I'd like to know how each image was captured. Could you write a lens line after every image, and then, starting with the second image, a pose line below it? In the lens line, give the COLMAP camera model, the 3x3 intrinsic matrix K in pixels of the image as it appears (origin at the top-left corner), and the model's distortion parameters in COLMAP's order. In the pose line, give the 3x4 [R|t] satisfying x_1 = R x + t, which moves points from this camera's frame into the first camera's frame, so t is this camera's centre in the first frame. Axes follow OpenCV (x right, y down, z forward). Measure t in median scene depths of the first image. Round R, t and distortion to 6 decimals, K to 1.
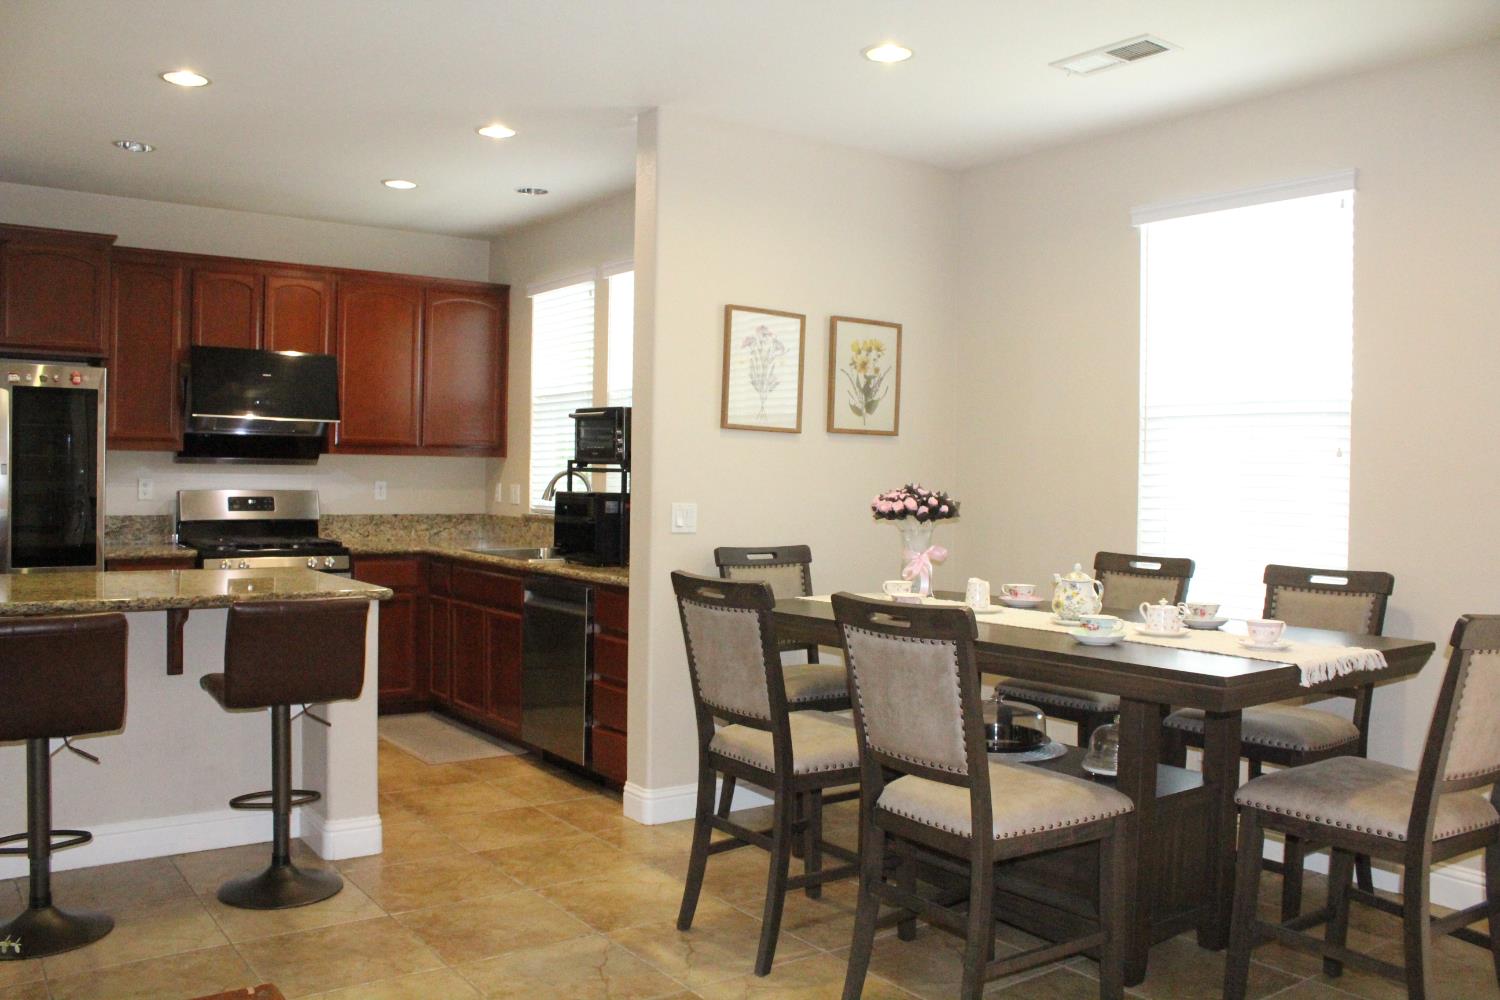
lens RADIAL K [[1241.8, 0, 748.7], [0, 1241.8, 487.9], [0, 0, 1]] dist [-0.149666, 0.116868]
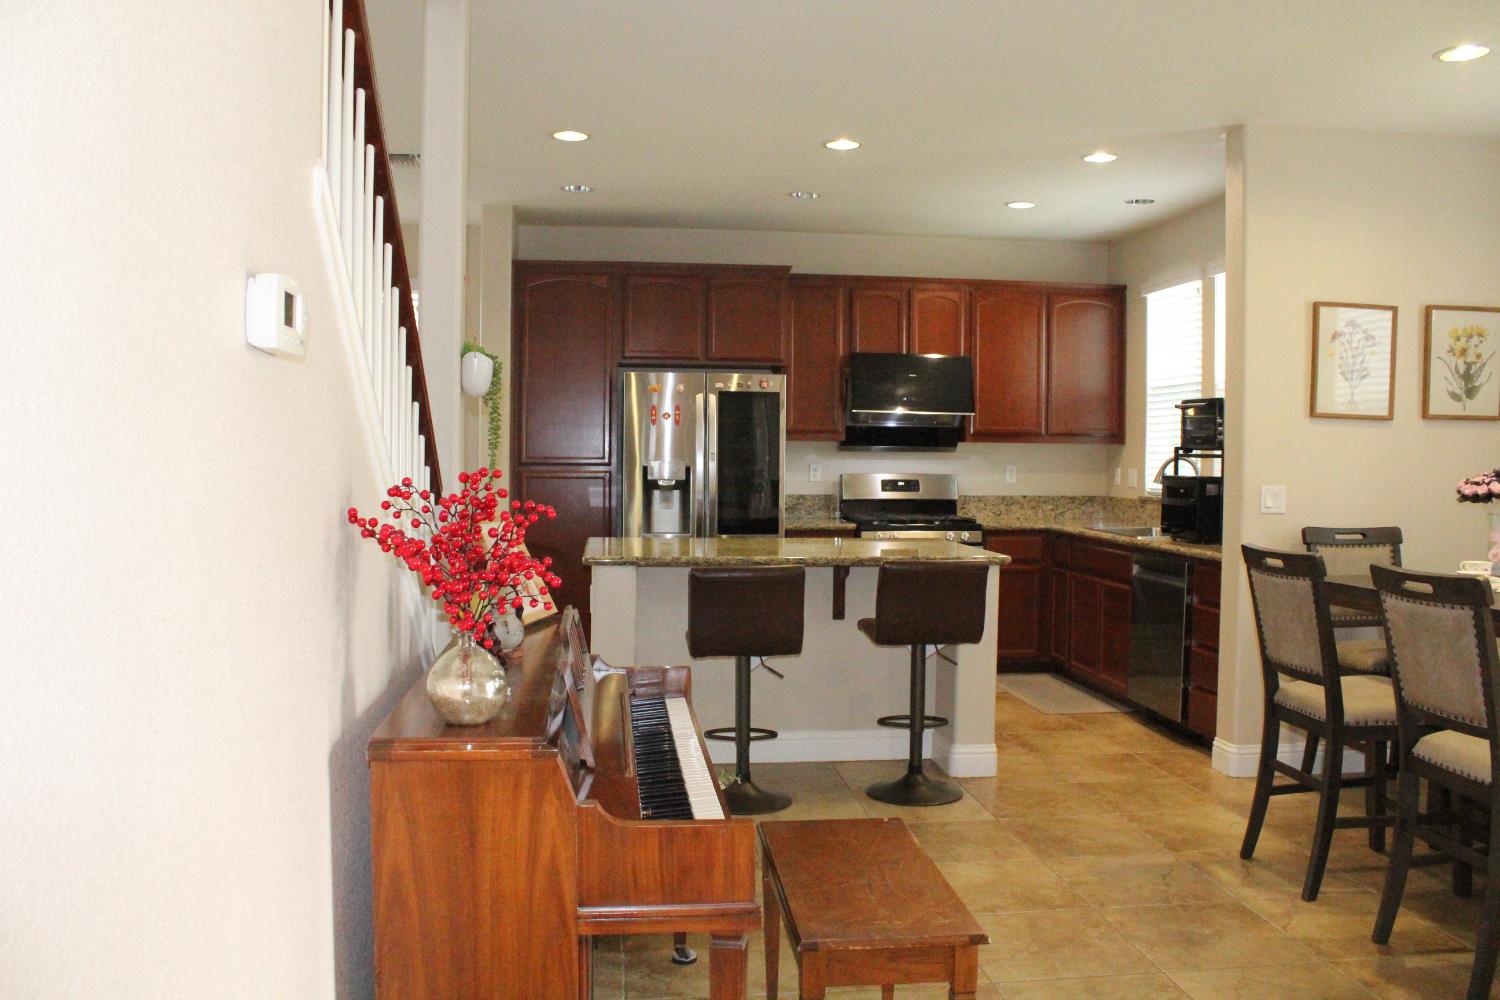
lens RADIAL K [[1241.8, 0, 753.3], [0, 1241.8, 508.4], [0, 0, 1]] dist [-0.149666, 0.116868]
pose [[0.872408, 0.012745, -0.488612, 0.070341], [0.001336, 0.999594, 0.028459, 0.001108], [0.488776, -0.025480, 0.872037, -0.154730]]
